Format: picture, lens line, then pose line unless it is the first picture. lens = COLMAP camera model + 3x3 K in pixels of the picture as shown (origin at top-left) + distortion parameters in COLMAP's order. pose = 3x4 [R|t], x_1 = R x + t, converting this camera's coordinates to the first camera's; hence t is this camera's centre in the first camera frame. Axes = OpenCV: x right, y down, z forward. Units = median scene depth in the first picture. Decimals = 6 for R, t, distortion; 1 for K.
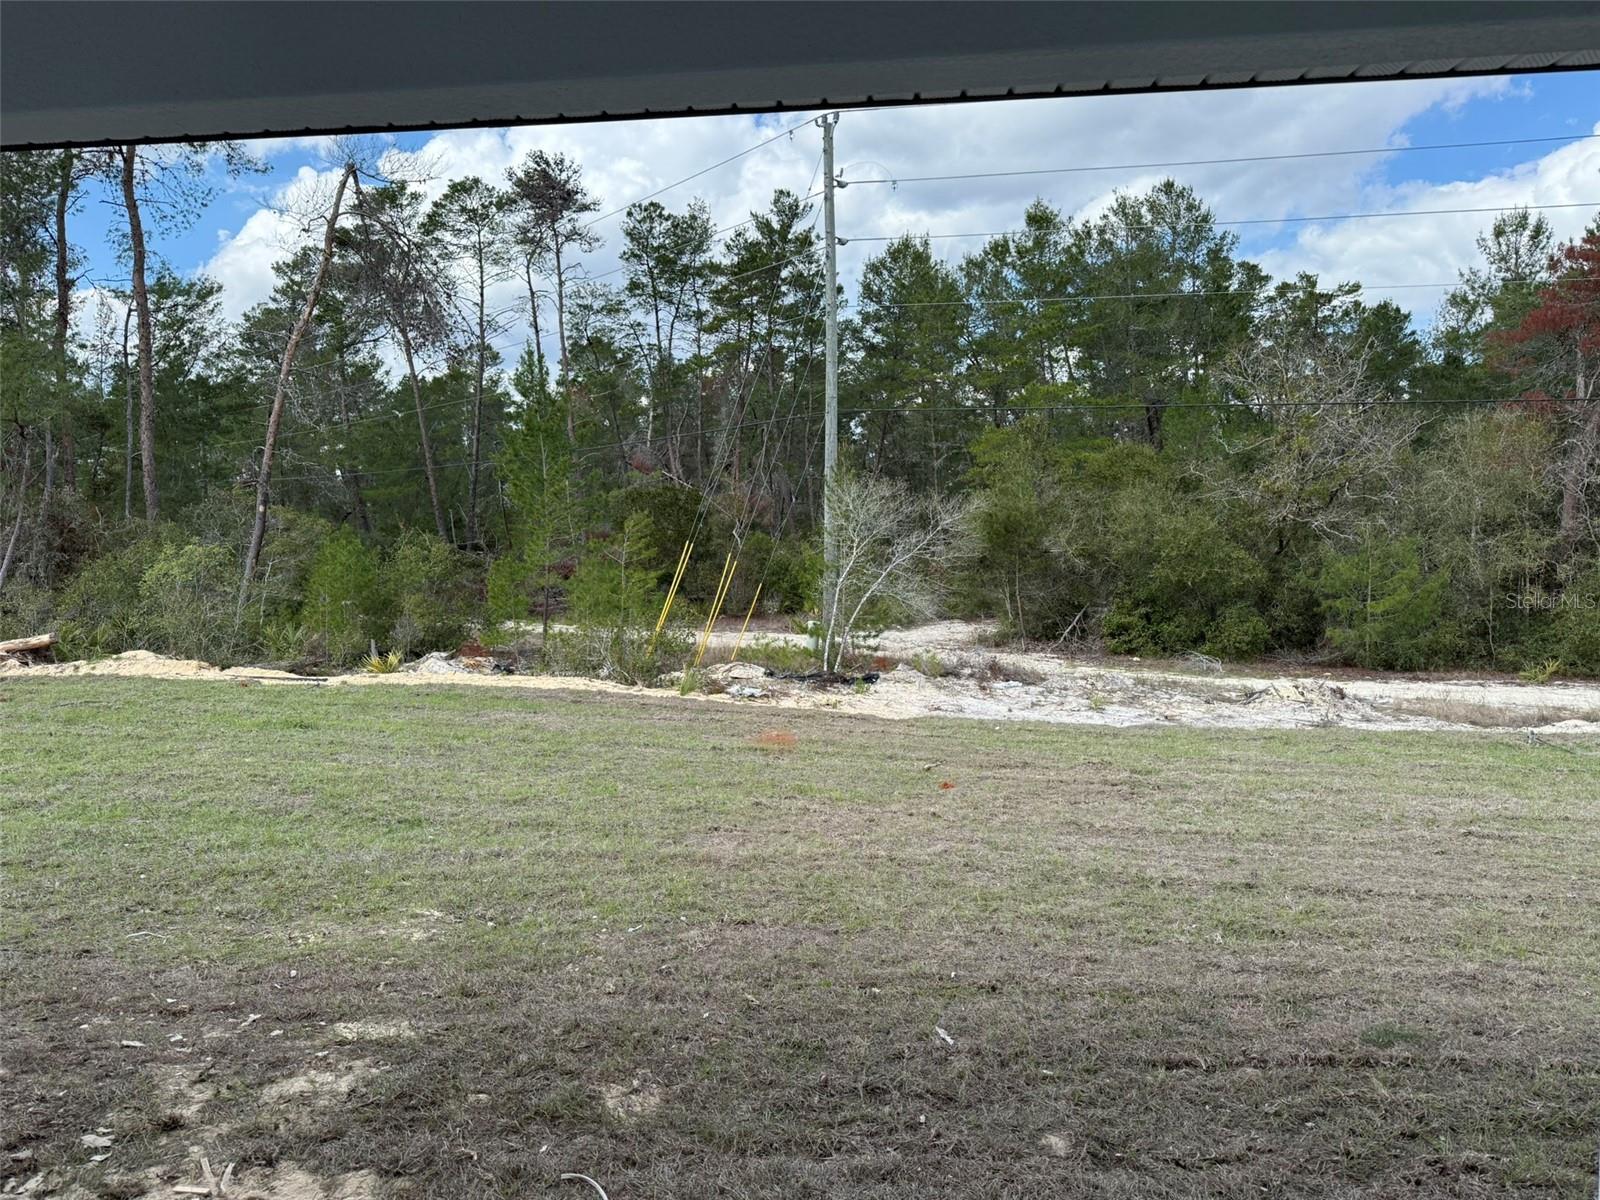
lens RADIAL K [[1129.4, 0, 772.4], [0, 1129.4, 571.0], [0, 0, 1]] dist [0.054650, -0.069047]
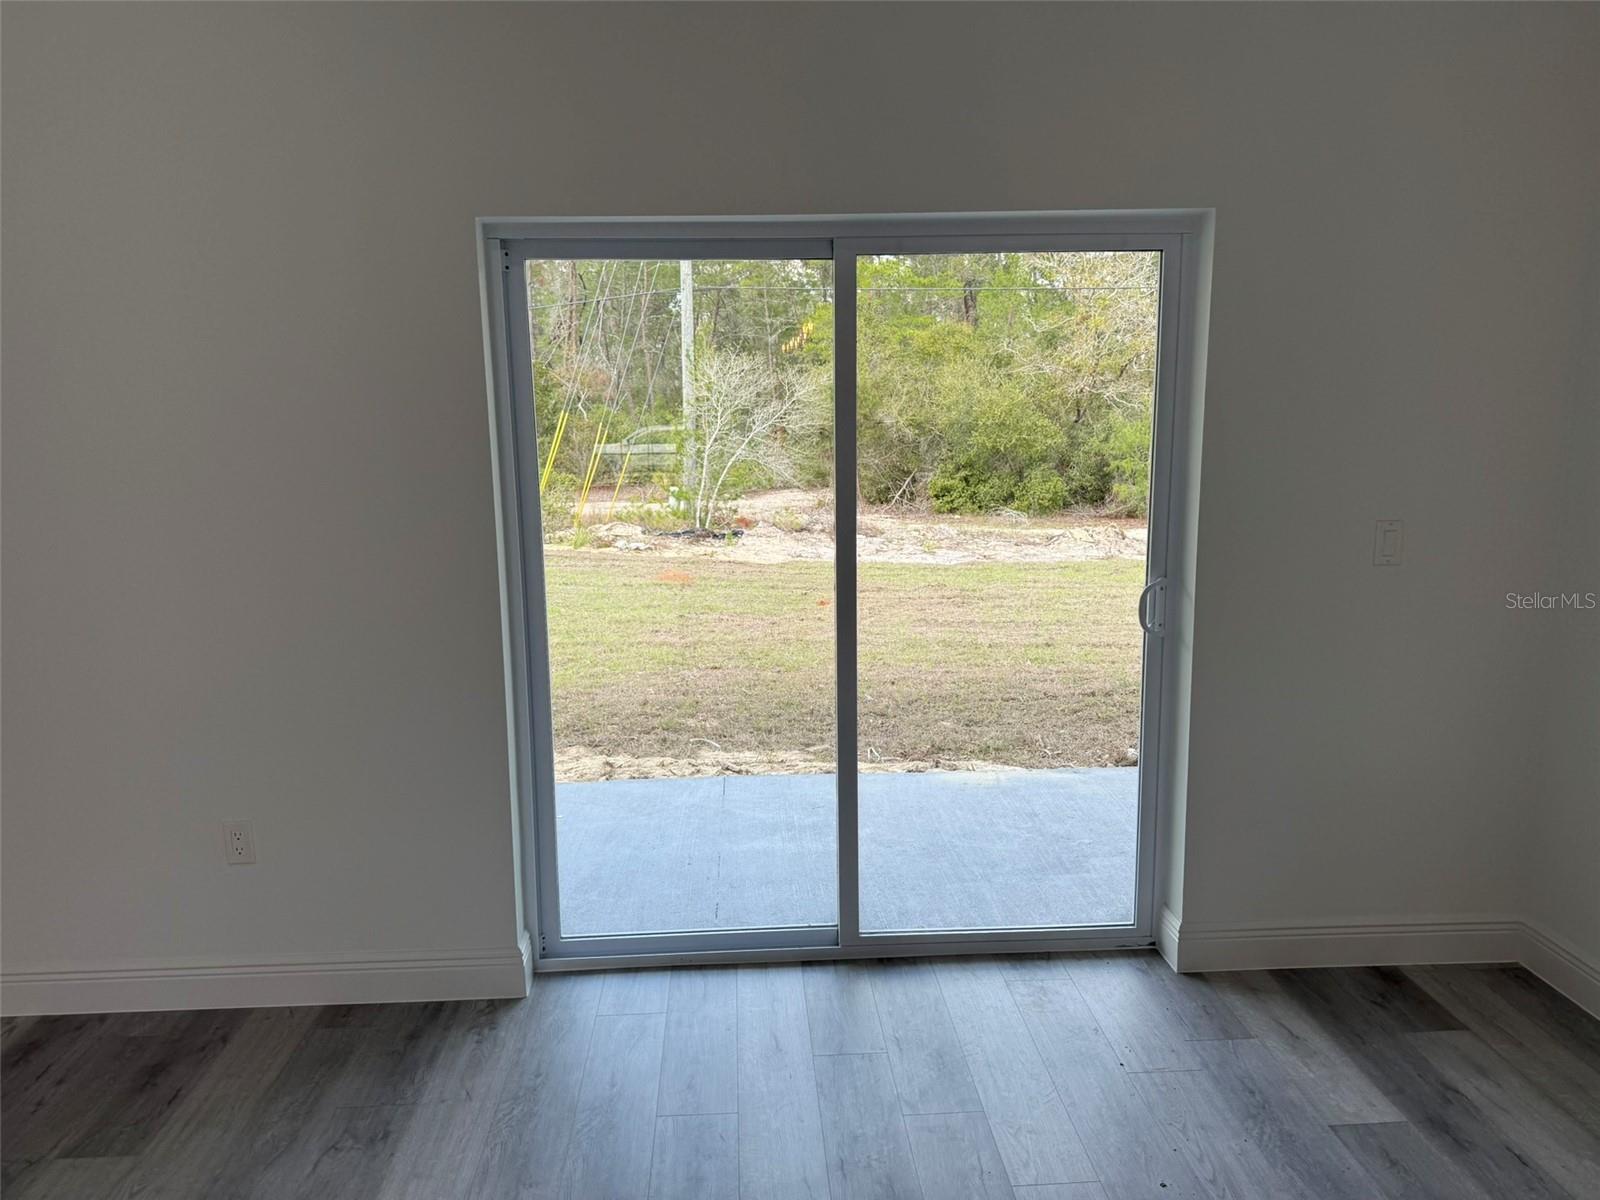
lens RADIAL K [[1129.4, 0, 795.3], [0, 1129.4, 604.1], [0, 0, 1]] dist [0.054650, -0.069047]
pose [[0.984363, -0.036705, 0.172285, -0.039600], [0.013237, 0.990698, 0.135433, 0.009047], [-0.175654, -0.131034, 0.975692, -0.093602]]
